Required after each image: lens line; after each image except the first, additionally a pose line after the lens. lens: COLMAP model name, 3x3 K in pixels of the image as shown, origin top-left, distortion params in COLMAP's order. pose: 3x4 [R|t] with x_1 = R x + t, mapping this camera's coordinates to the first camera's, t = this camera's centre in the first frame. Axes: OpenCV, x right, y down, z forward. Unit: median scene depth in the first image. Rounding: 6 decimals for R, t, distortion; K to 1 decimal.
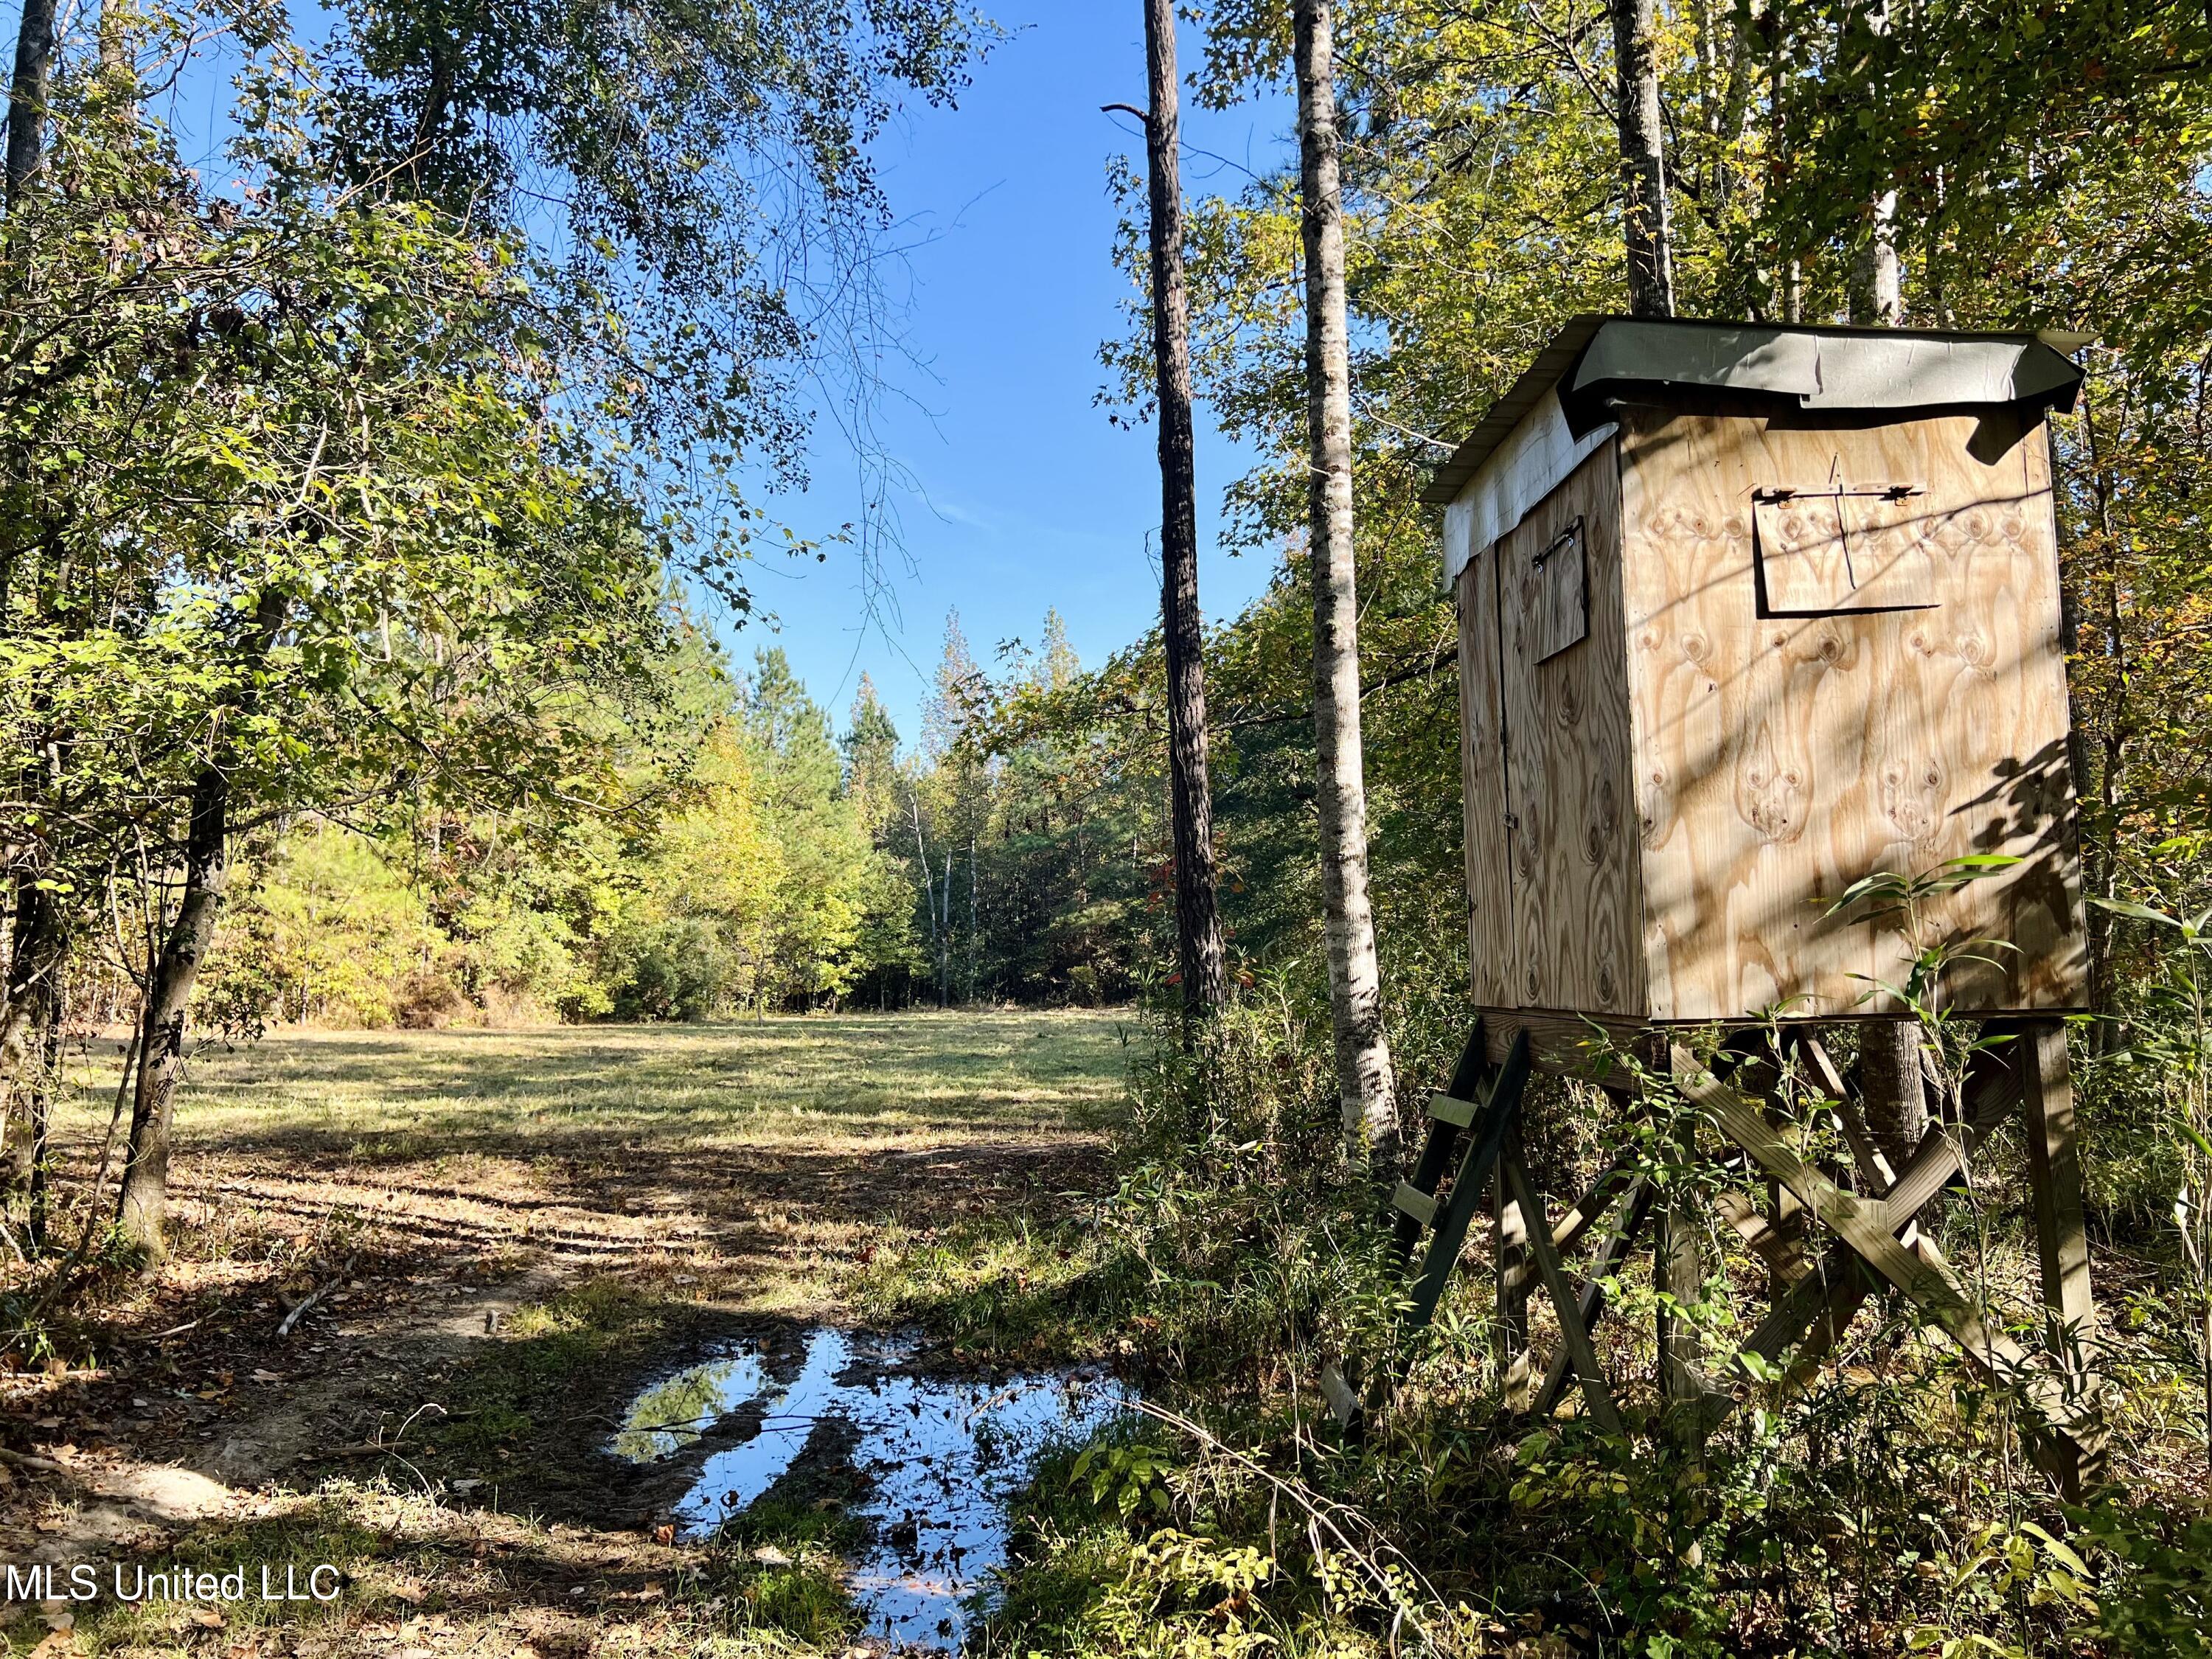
lens RADIAL K [[1673.0, 0, 1108.6], [0, 1673.0, 827.7], [0, 0, 1]] dist [0.003880, 0.000214]
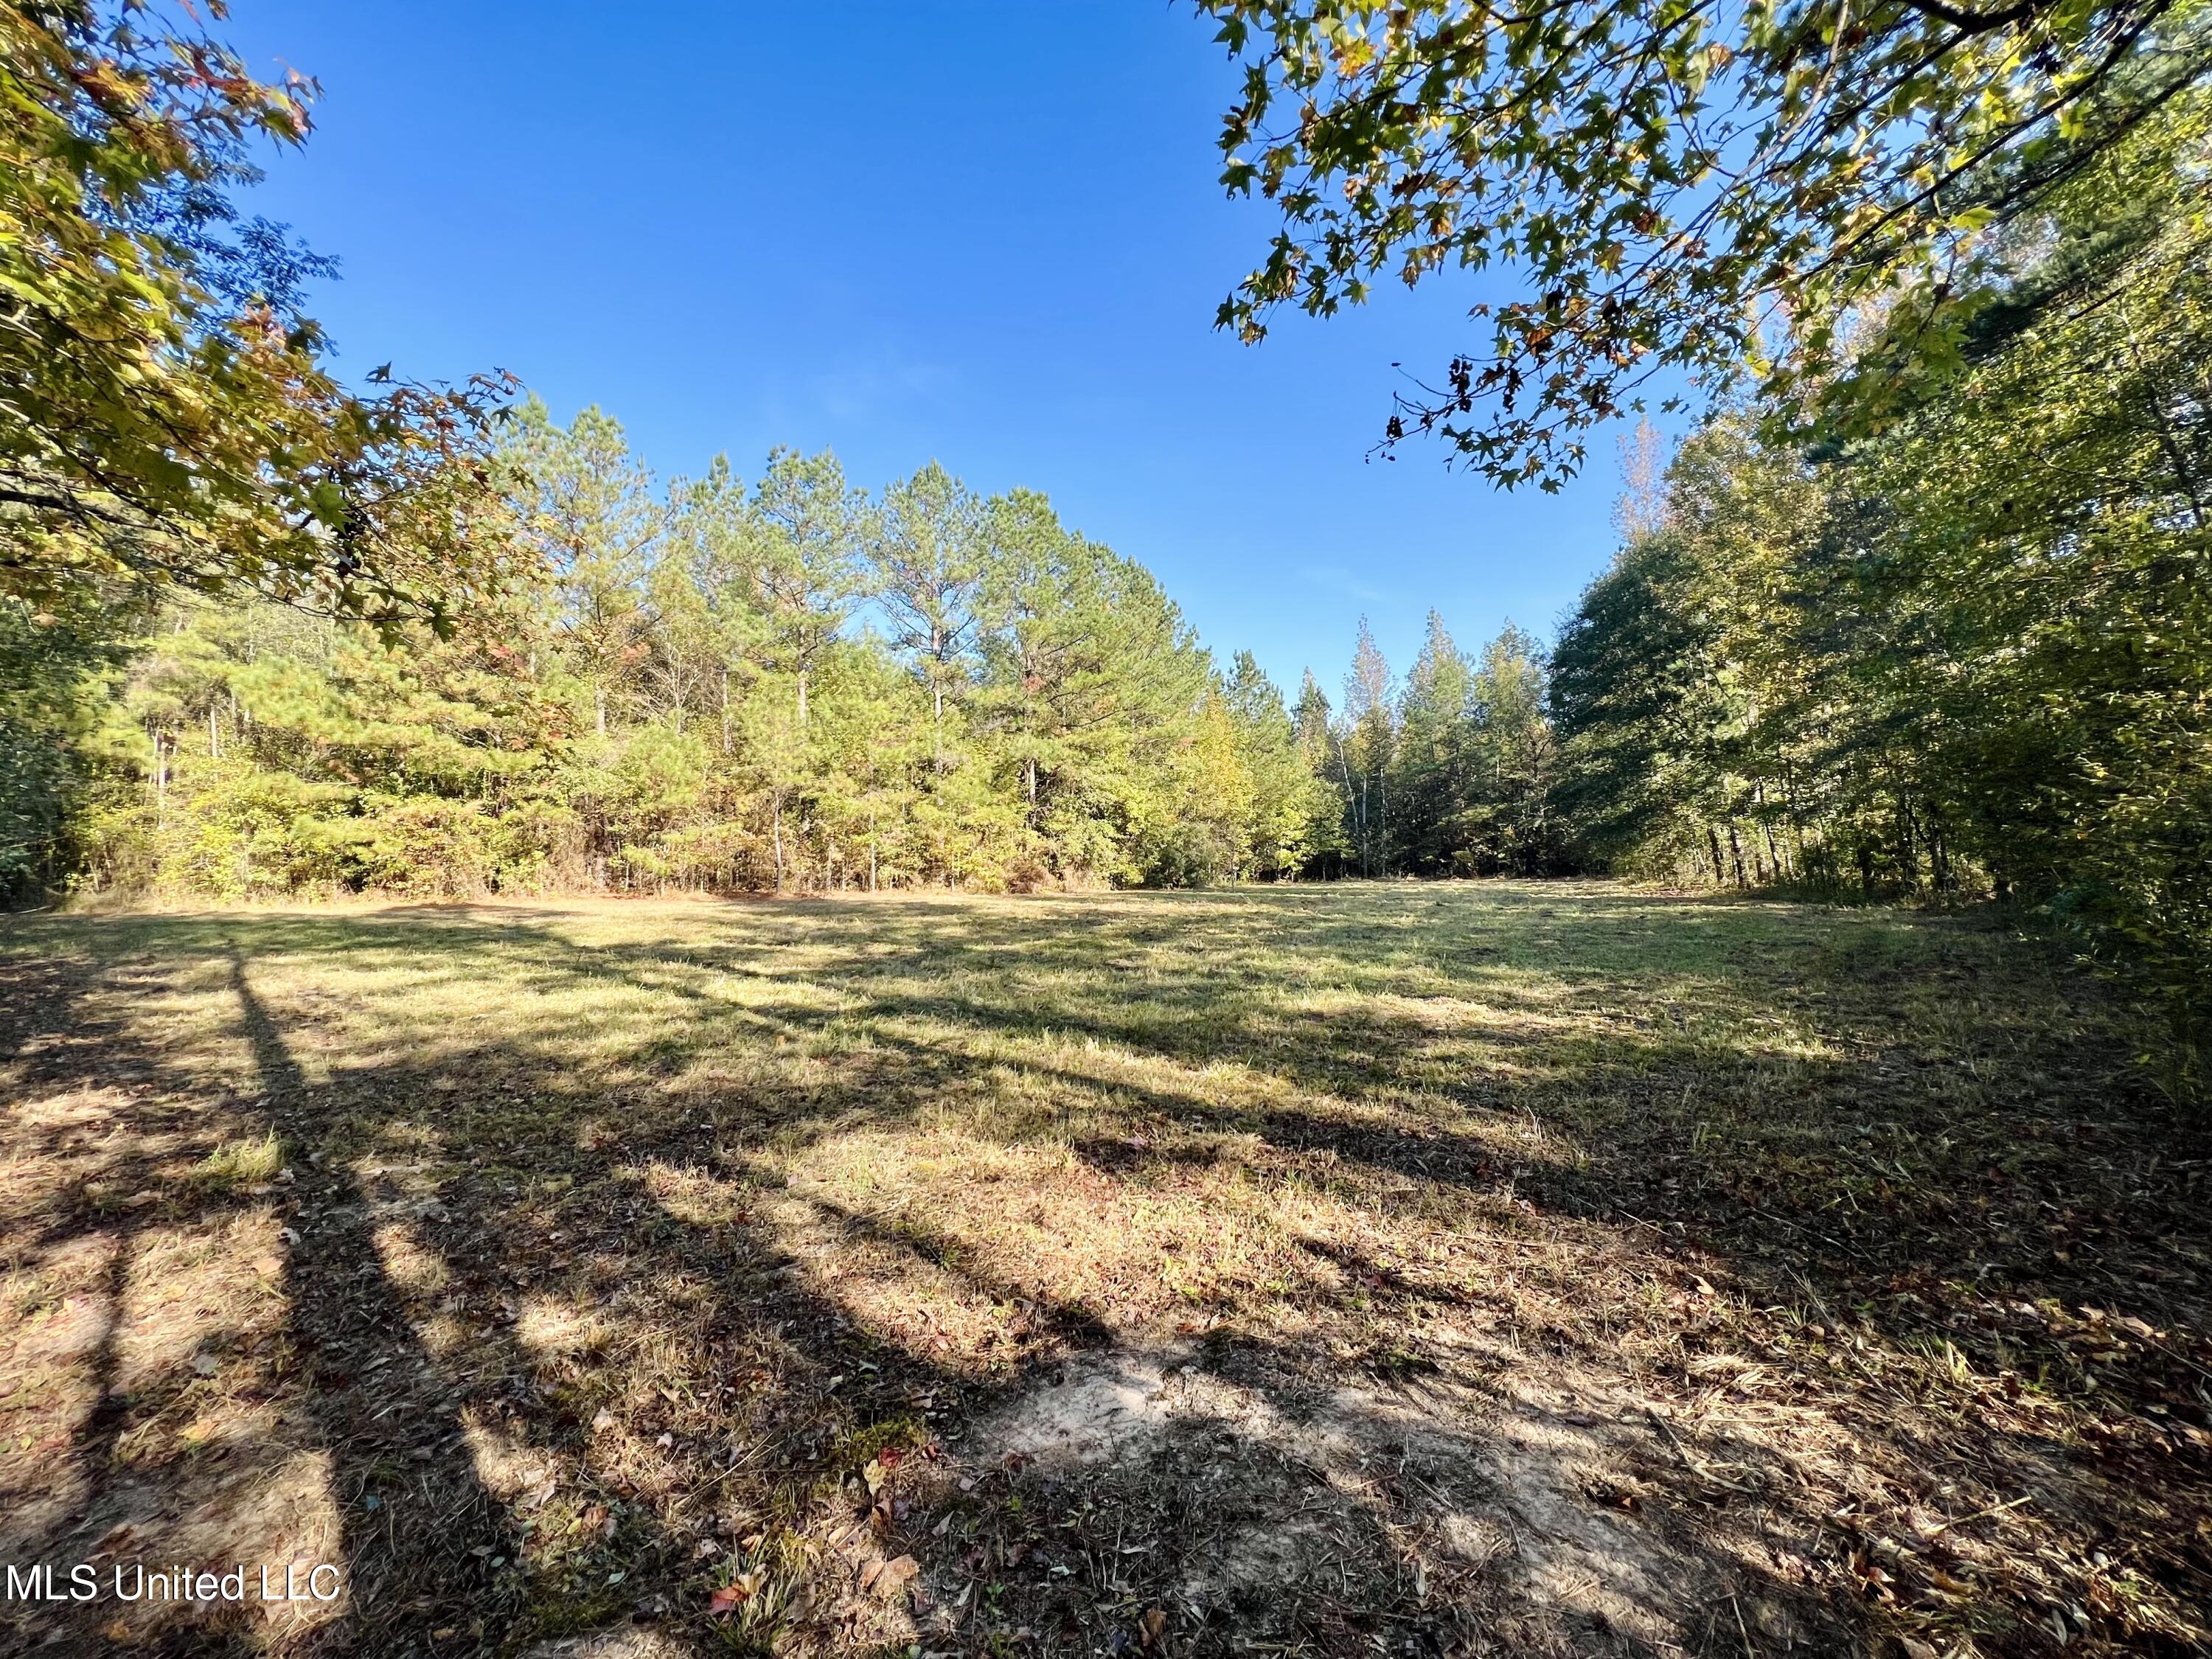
lens RADIAL K [[887.1, 0, 1103.8], [0, 887.1, 818.9], [0, 0, 1]] dist [0.000644, 0.000010]
pose [[0.925052, -0.025688, -0.378972, -0.012022], [0.041426, 0.998582, 0.033432, 0.017612], [0.377576, -0.046625, 0.924804, 0.182711]]
